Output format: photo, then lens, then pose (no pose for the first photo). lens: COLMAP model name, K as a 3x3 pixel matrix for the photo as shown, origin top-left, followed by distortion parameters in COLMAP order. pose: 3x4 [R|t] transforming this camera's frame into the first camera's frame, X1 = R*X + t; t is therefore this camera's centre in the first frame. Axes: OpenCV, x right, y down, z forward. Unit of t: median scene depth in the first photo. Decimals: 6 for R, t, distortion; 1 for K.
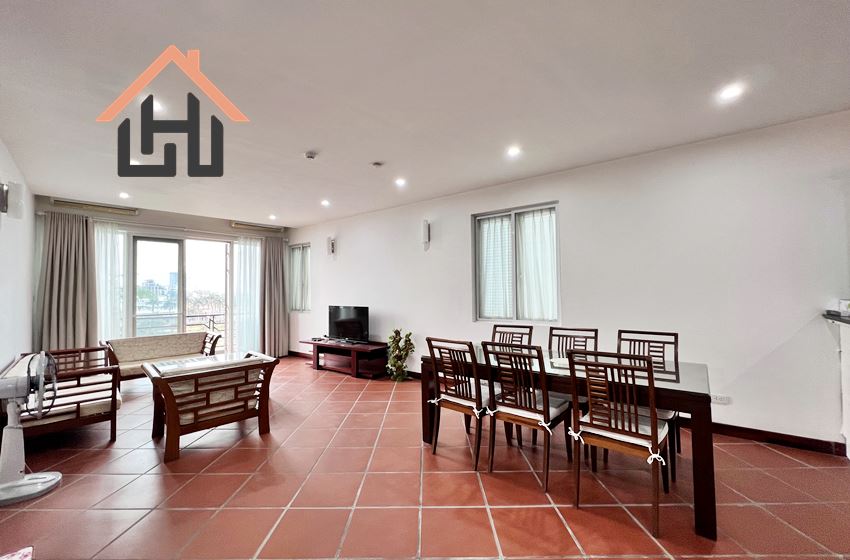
lens RADIAL K [[338.2, 0, 424.8], [0, 338.2, 284.1], [0, 0, 1]] dist [-0.001798, 0.000227]
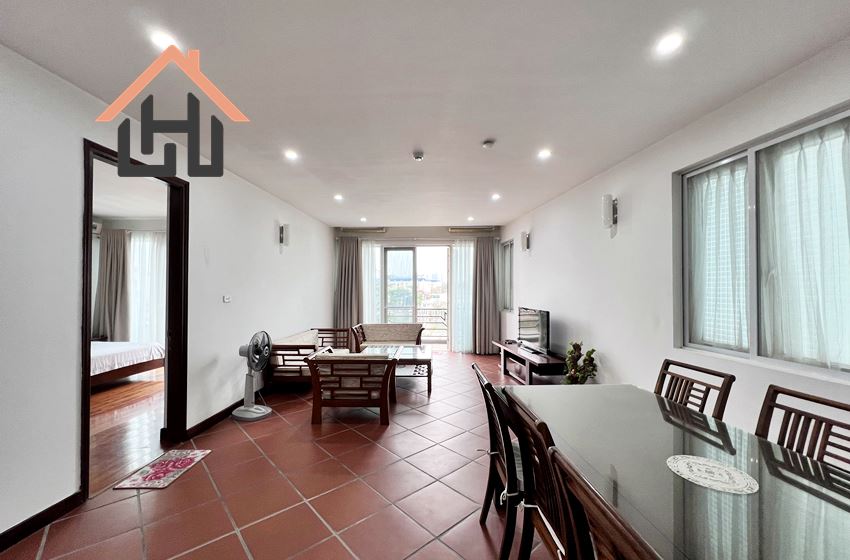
lens RADIAL K [[338.2, 0, 424.8], [0, 338.2, 284.1], [0, 0, 1]] dist [-0.001798, 0.000227]
pose [[0.677568, 0.002040, -0.735457, 0.271225], [0.011040, 0.999855, 0.012945, -0.015780], [0.735377, -0.016891, 0.677448, 0.237838]]
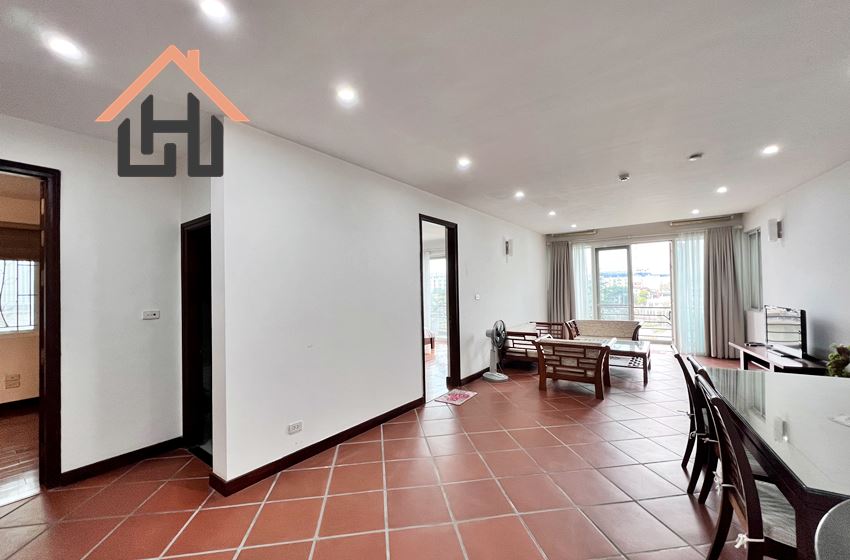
lens RADIAL K [[338.2, 0, 424.8], [0, 338.2, 284.1], [0, 0, 1]] dist [-0.001798, 0.000227]
pose [[0.154006, -0.006931, -0.988046, 0.488814], [0.044038, 0.999030, -0.000143, -0.028449], [0.987088, -0.043490, 0.154162, 0.083571]]
